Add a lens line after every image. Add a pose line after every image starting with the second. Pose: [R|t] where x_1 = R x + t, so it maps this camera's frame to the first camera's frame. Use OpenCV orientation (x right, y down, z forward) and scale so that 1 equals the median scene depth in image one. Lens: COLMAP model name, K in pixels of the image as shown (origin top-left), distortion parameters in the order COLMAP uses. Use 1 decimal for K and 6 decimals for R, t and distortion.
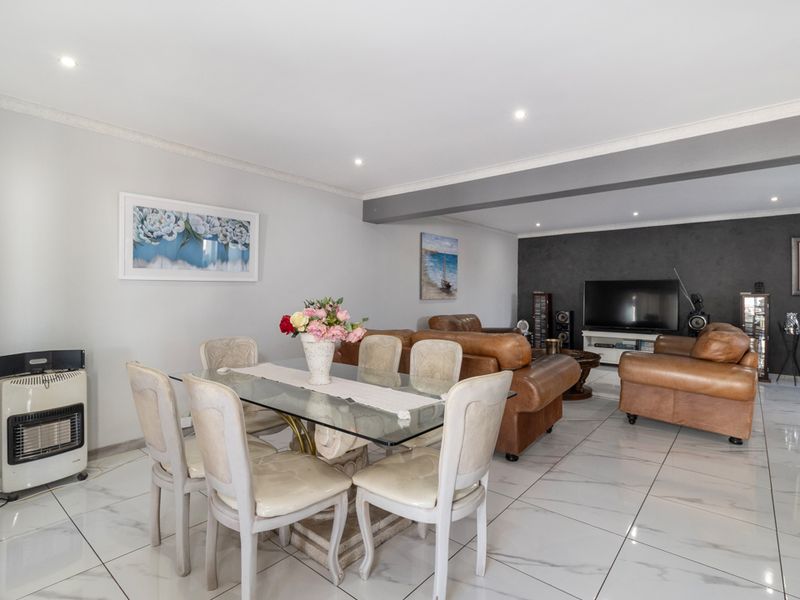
lens RADIAL K [[421.2, 0, 396.9], [0, 421.2, 295.7], [0, 0, 1]] dist [-0.002810, -0.000693]
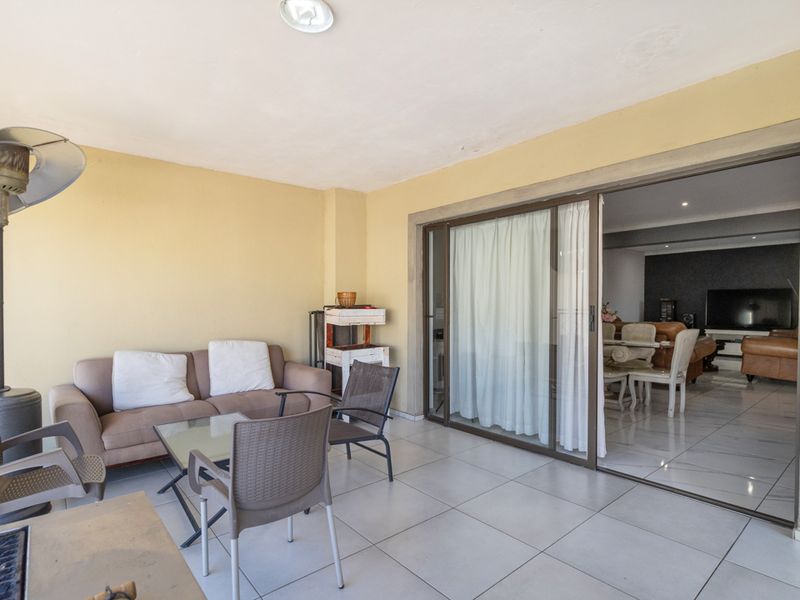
lens RADIAL K [[421.2, 0, 402.4], [0, 421.2, 306.2], [0, 0, 1]] dist [-0.002810, -0.000693]
pose [[0.984395, -0.005953, -0.175870, -0.234267], [0.006139, 0.999981, 0.000515, 0.007200], [0.175864, -0.001586, 0.984413, -0.408529]]
